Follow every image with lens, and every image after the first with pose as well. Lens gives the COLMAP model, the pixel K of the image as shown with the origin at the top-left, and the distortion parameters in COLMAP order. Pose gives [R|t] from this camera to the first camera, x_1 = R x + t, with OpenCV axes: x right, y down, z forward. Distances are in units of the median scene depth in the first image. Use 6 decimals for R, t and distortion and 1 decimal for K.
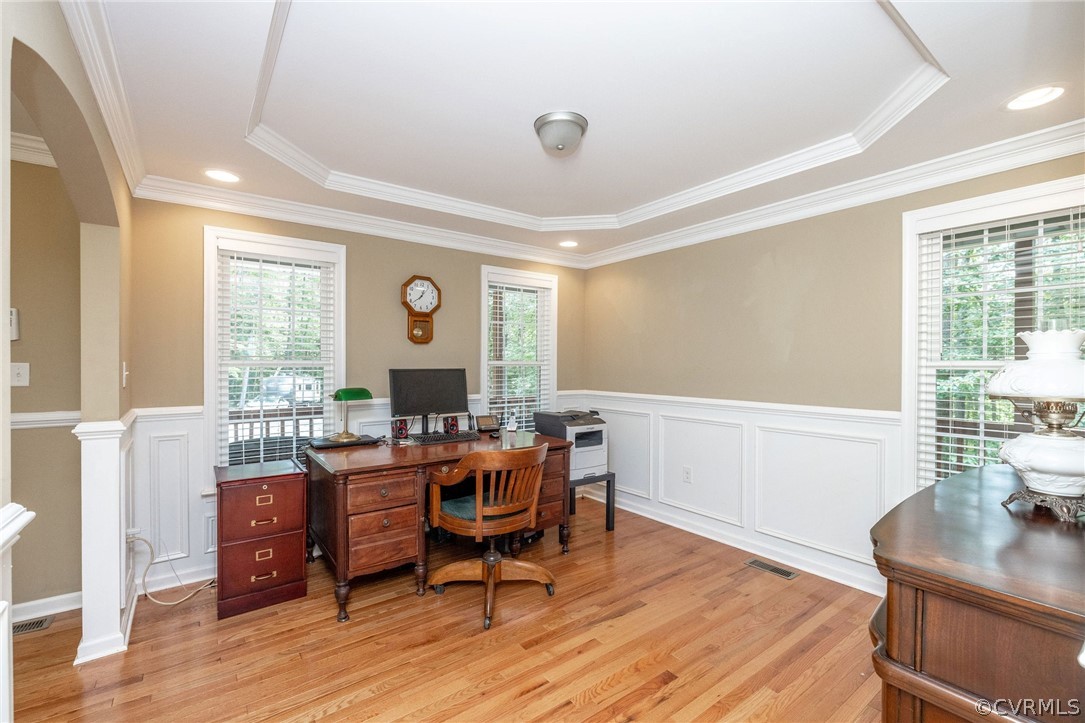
lens RADIAL K [[462.3, 0, 524.2], [0, 462.3, 374.3], [0, 0, 1]] dist [0.000714, -0.000064]
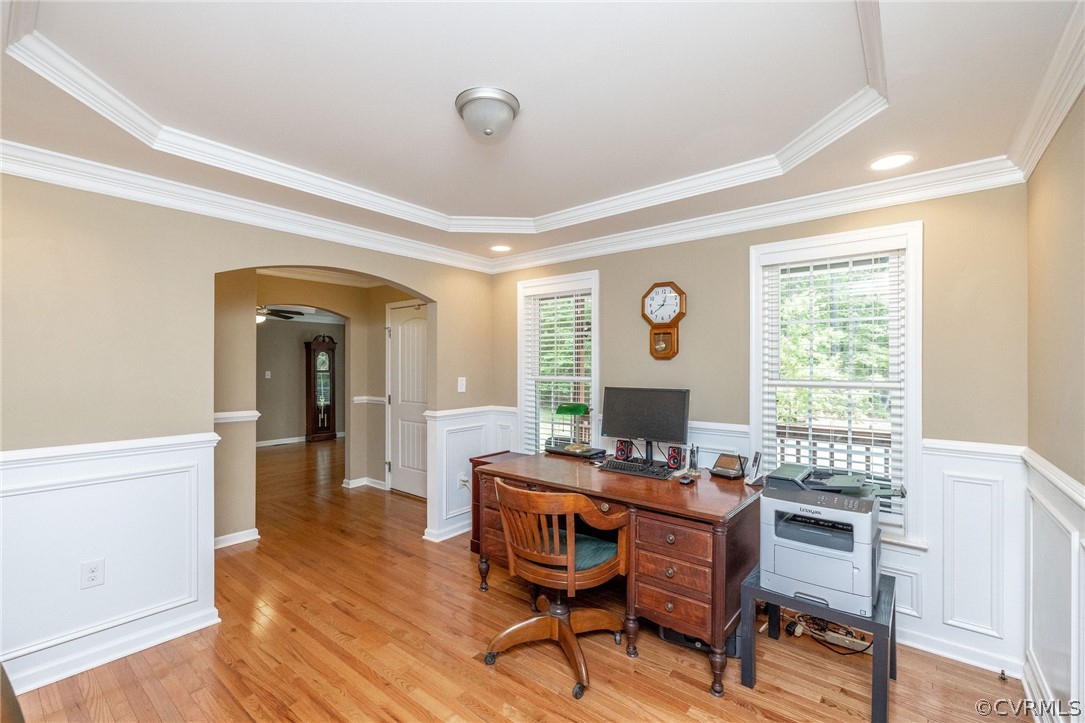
lens RADIAL K [[462.3, 0, 524.2], [0, 462.3, 374.3], [0, 0, 1]] dist [0.000714, -0.000064]
pose [[0.254204, 0.003801, -0.967143, 0.561120], [-0.038179, 0.999252, -0.006108, -0.022609], [0.966397, 0.038477, 0.254159, 0.530310]]
